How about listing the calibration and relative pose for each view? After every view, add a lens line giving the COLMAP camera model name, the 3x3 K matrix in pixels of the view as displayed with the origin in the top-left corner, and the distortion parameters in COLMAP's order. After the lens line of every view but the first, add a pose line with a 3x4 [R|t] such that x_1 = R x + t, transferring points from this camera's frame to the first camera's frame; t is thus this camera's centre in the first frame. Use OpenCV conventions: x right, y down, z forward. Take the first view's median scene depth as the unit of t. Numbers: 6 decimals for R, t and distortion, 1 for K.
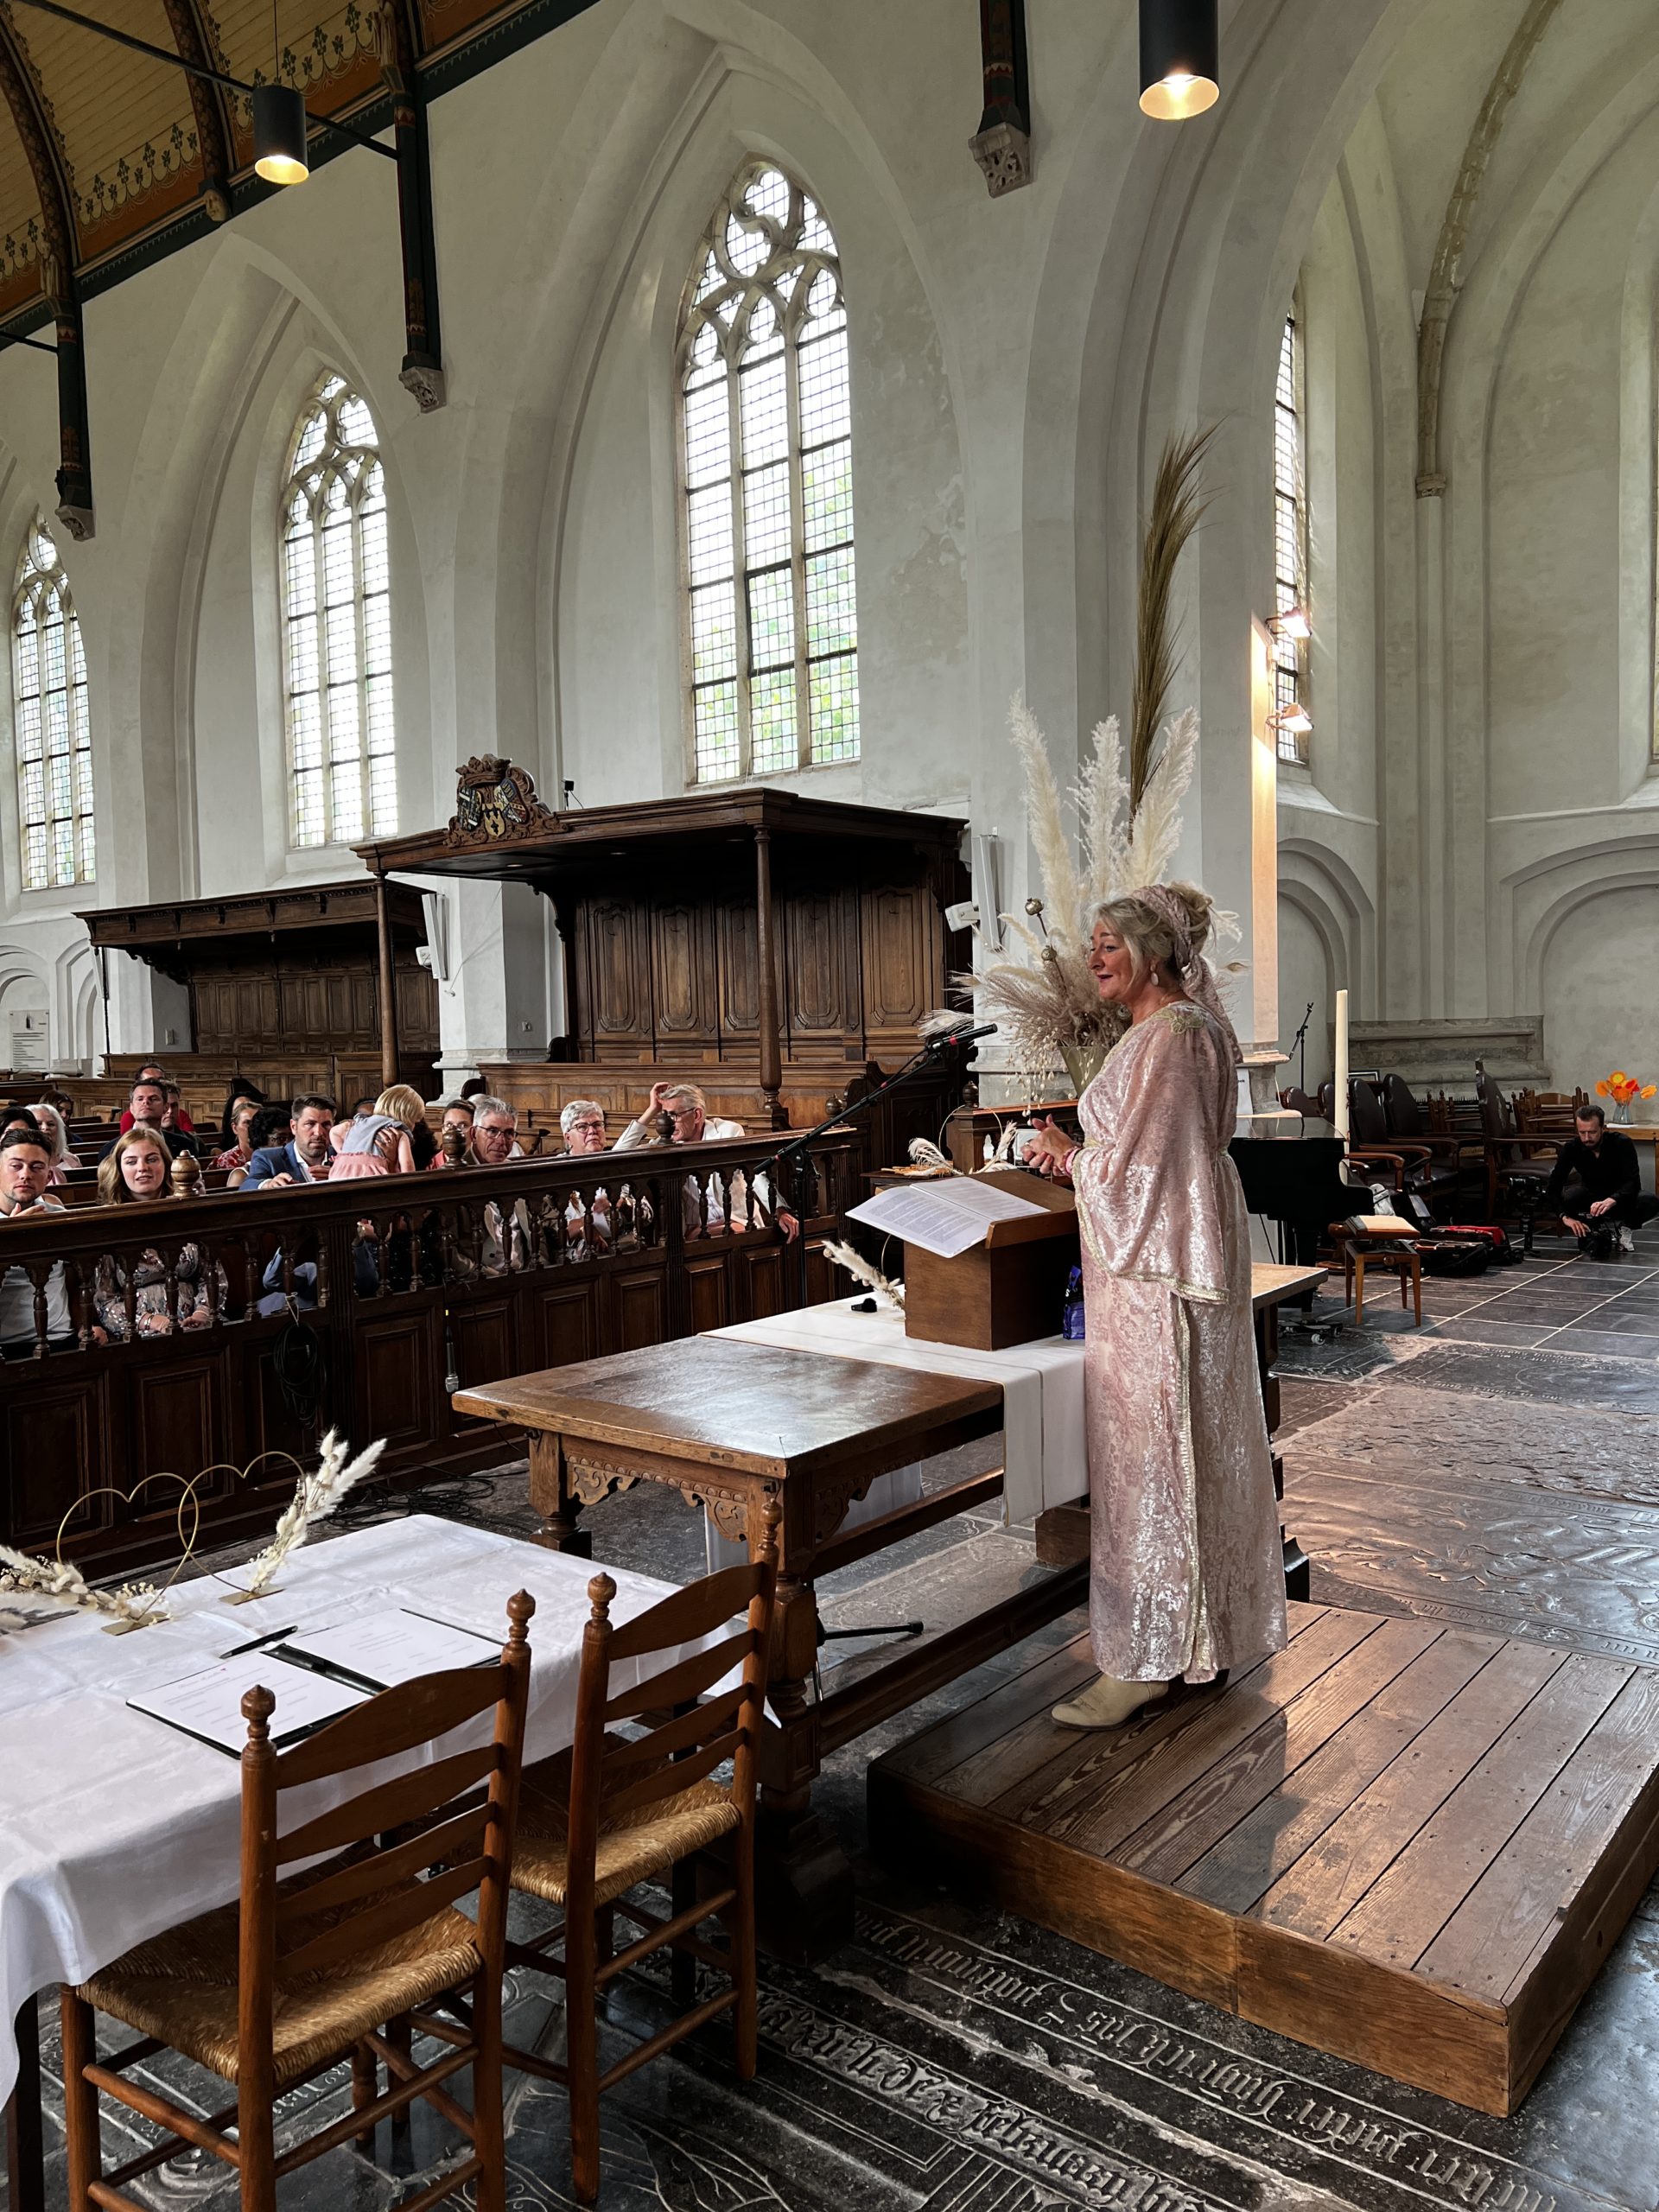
lens RADIAL K [[1689.5, 0, 829.5], [0, 1689.5, 1106.0], [0, 0, 1]] dist [0.077401, -0.056498]
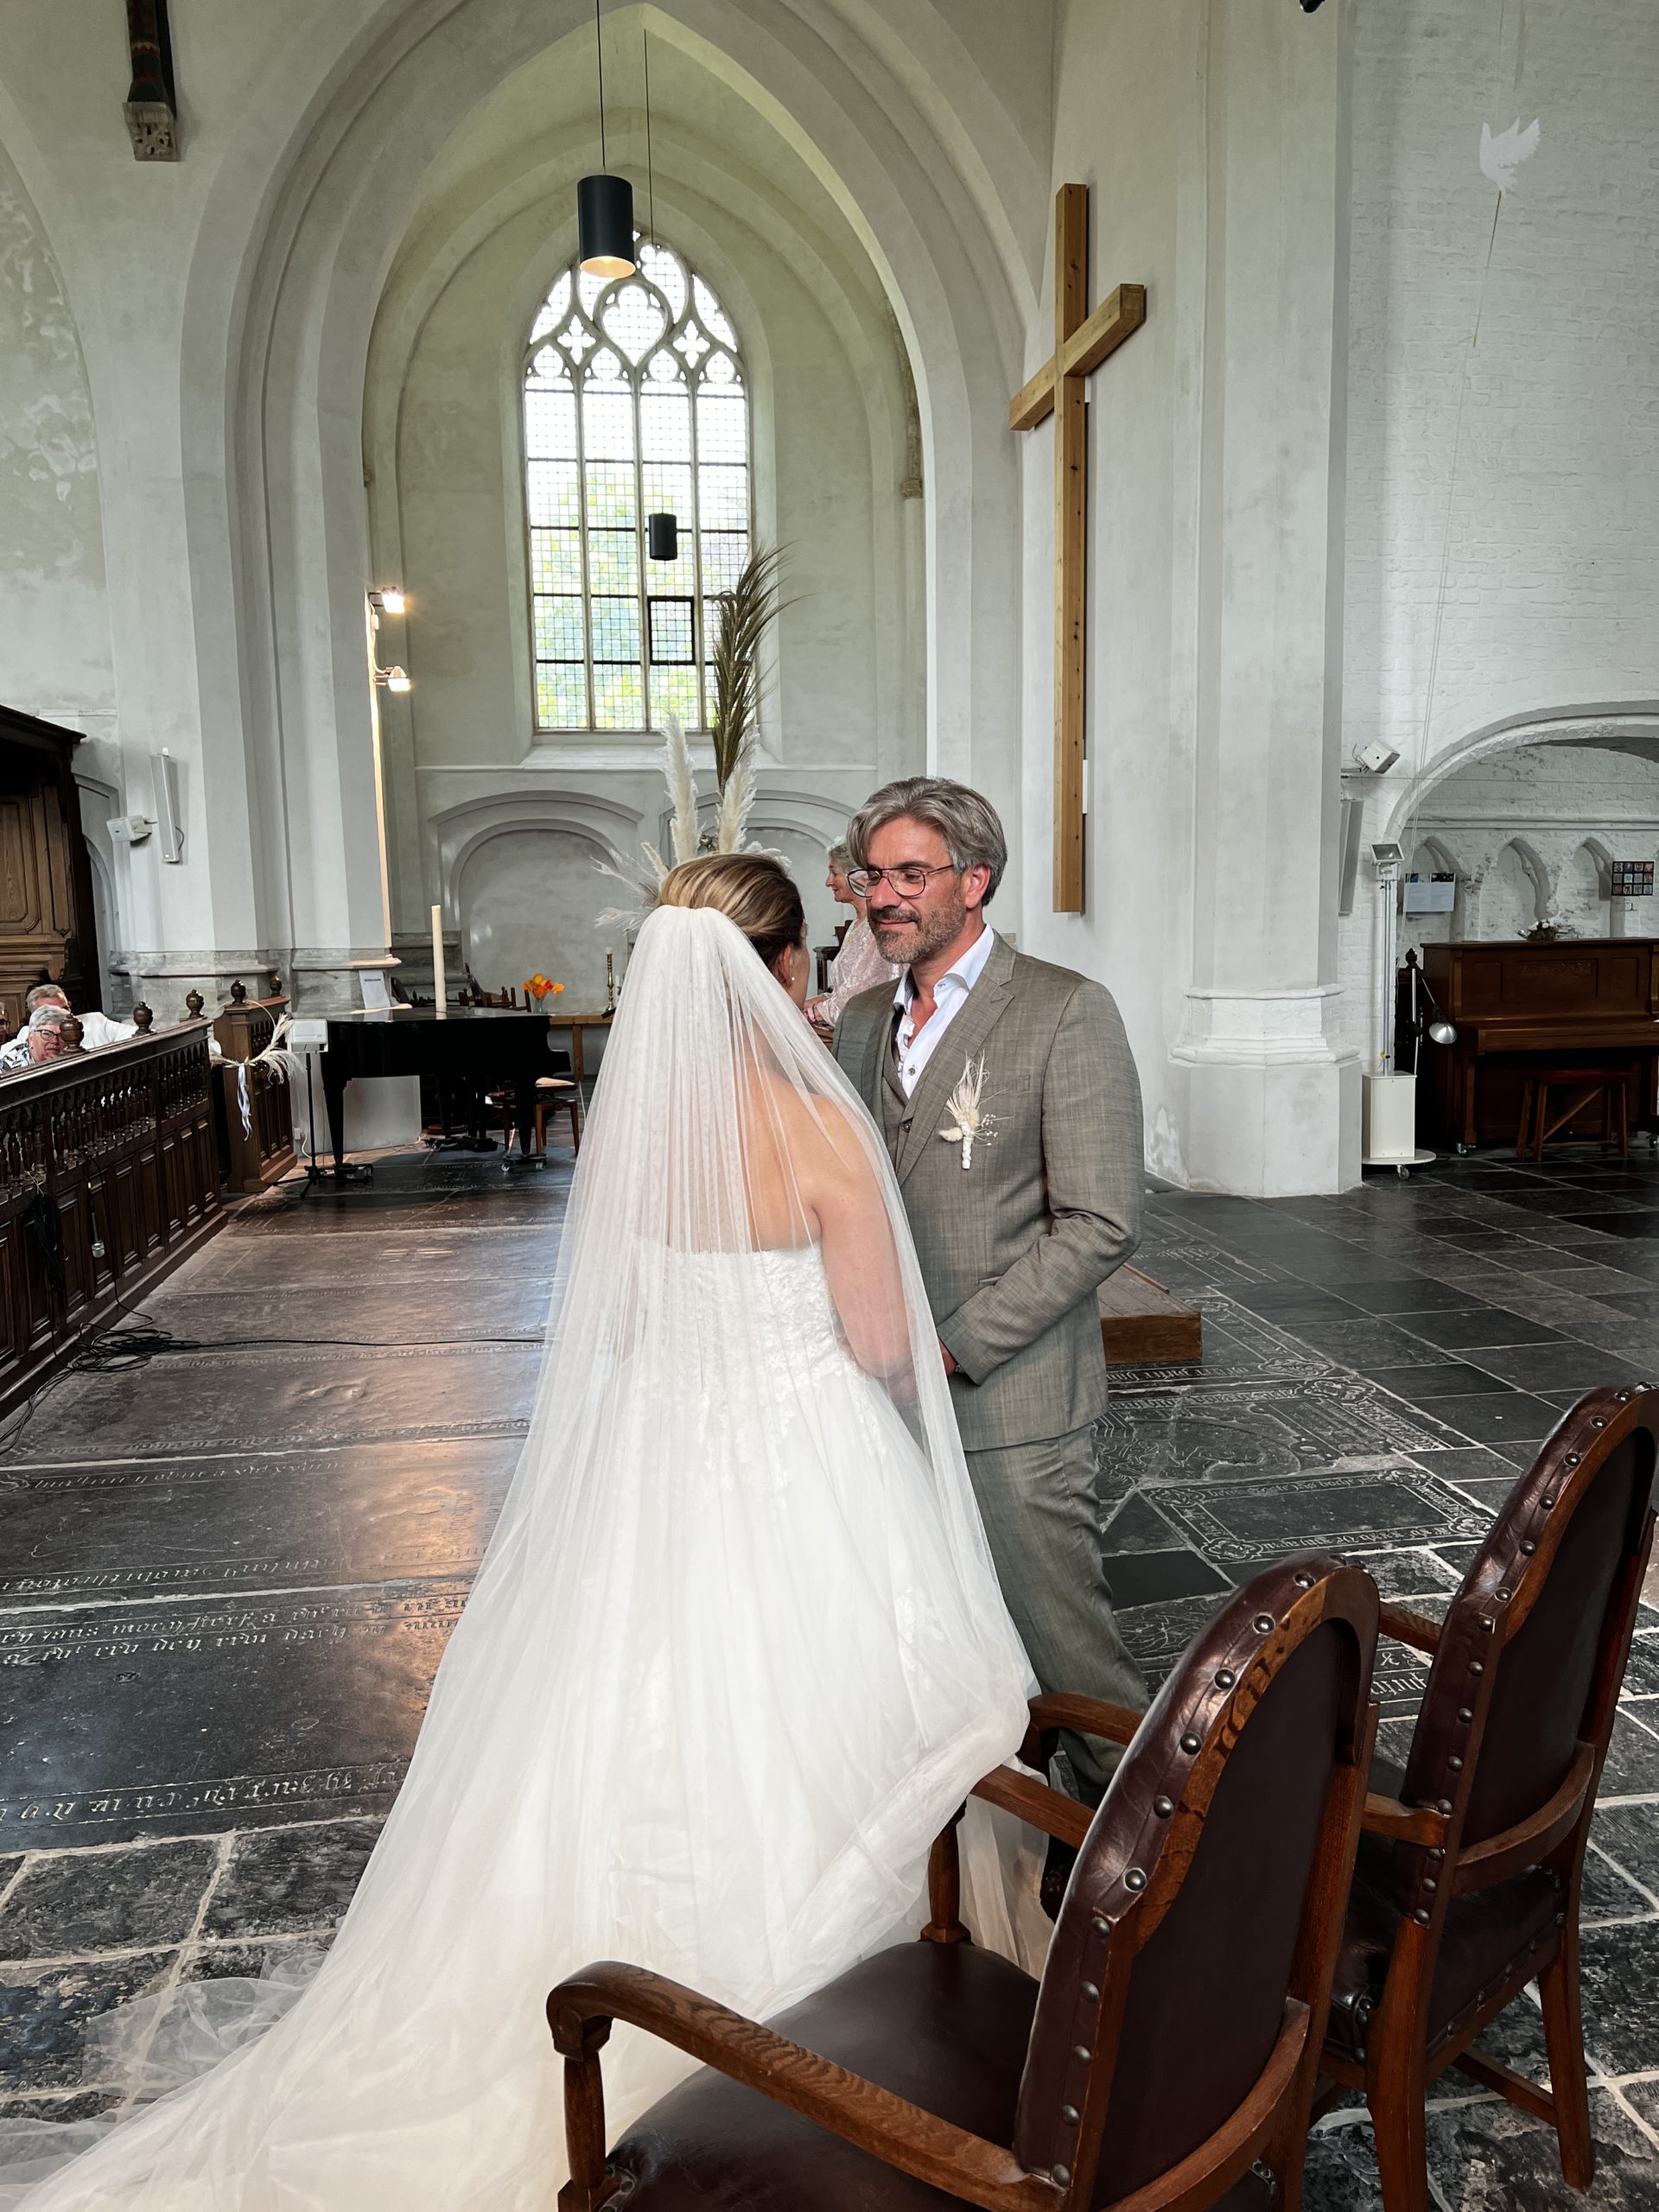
lens RADIAL K [[1689.5, 0, 829.5], [0, 1689.5, 1106.0], [0, 0, 1]] dist [0.077401, -0.056498]
pose [[0.691914, -0.073892, 0.718189, -0.371820], [0.043838, 0.997213, 0.060365, 0.014310], [-0.720648, -0.010283, 0.693225, -0.061586]]
